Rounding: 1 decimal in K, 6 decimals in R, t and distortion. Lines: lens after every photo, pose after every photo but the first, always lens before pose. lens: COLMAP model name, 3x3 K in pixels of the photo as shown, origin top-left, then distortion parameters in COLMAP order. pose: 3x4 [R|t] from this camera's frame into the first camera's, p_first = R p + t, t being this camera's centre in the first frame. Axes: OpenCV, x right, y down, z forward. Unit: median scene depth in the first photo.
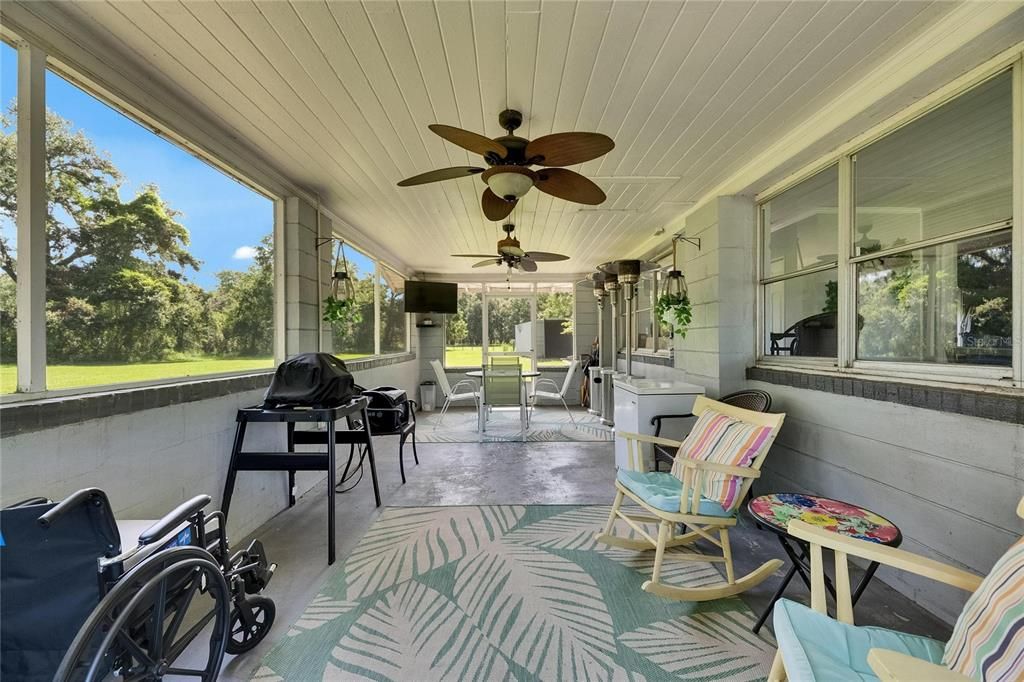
lens RADIAL K [[413.1, 0, 513.7], [0, 413.1, 340.5], [0, 0, 1]] dist [0.000976, 0.000009]
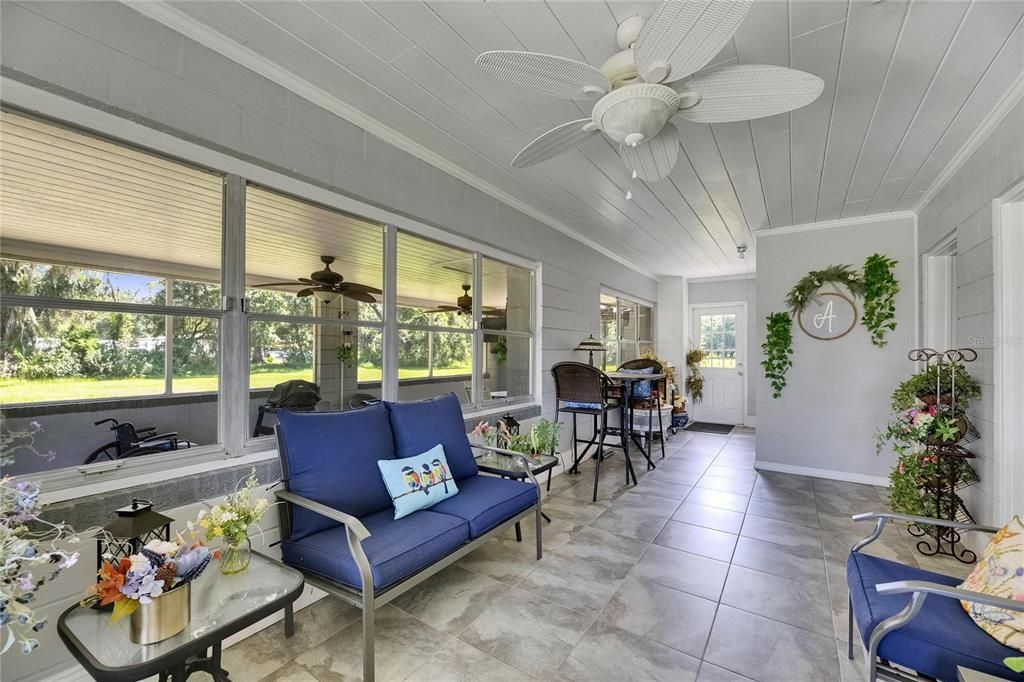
lens RADIAL K [[413.1, 0, 512.9], [0, 413.1, 347.0], [0, 0, 1]] dist [0.000976, 0.000009]
pose [[0.820317, -0.000240, -0.571910, 0.813706], [-0.004698, 0.999963, -0.007159, -0.064083], [0.571890, 0.008560, 0.820285, -0.017180]]
